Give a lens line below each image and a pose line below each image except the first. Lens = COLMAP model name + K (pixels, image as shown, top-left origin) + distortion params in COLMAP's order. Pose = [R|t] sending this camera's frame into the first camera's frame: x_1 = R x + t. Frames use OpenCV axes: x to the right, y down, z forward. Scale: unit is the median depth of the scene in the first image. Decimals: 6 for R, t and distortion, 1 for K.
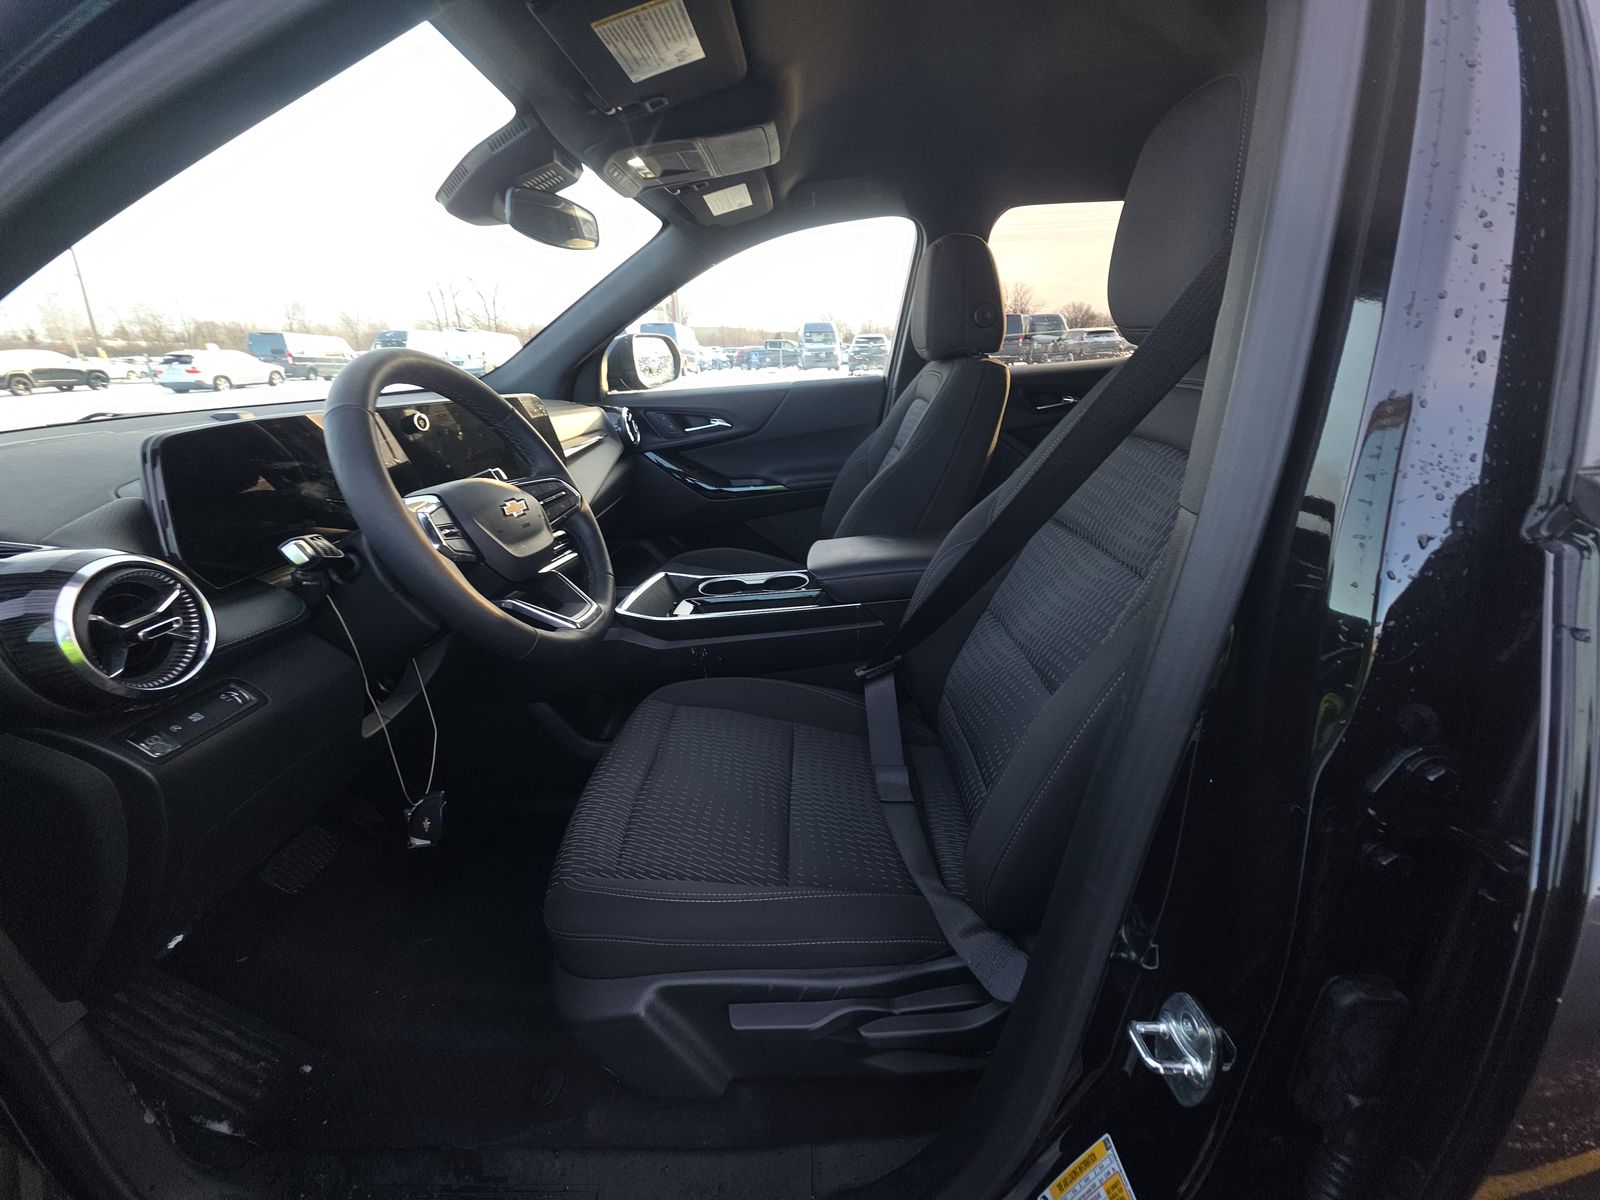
lens RADIAL K [[630.9, 0, 800.0], [0, 630.9, 600.0], [0, 0, 1]] dist [0.007757, -0.000067]
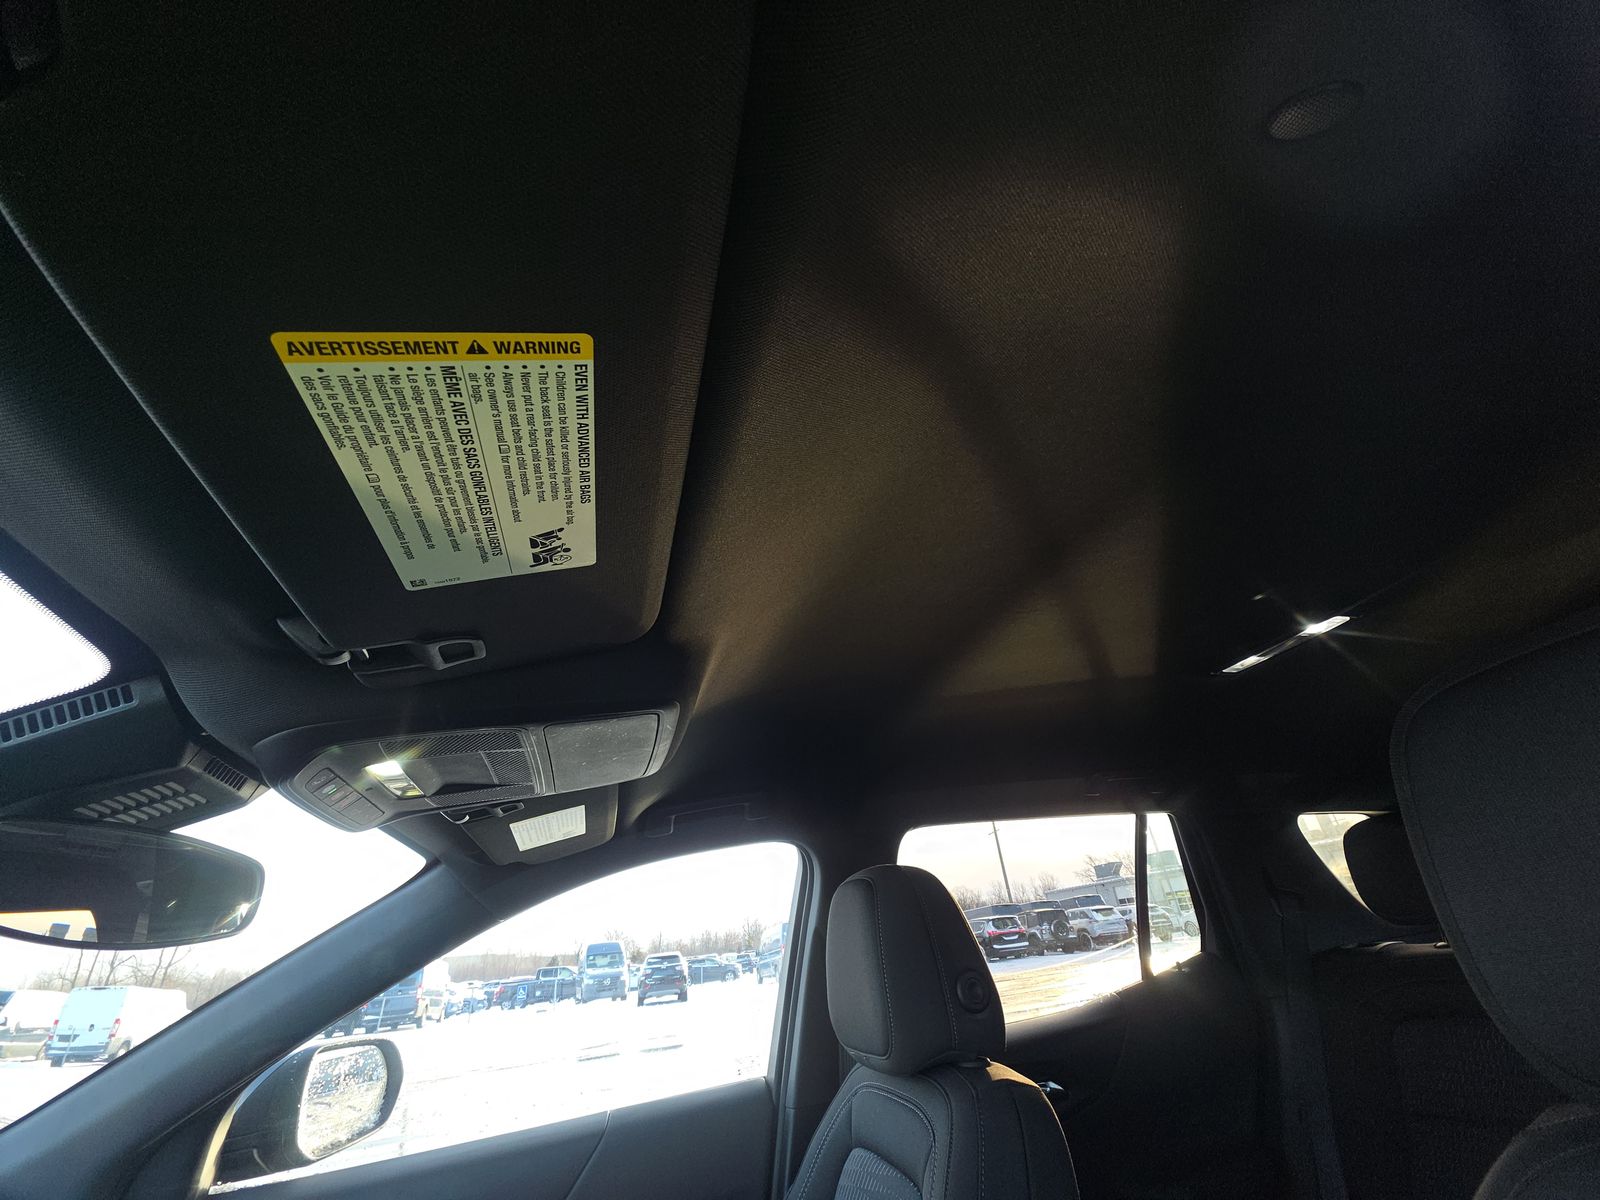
lens RADIAL K [[630.9, 0, 800.0], [0, 630.9, 600.0], [0, 0, 1]] dist [0.007757, -0.000067]
pose [[0.954141, 0.079936, 0.288488, -0.071966], [0.175966, 0.629861, -0.756512, -0.239802], [-0.242180, 0.772583, 0.586911, 0.371157]]
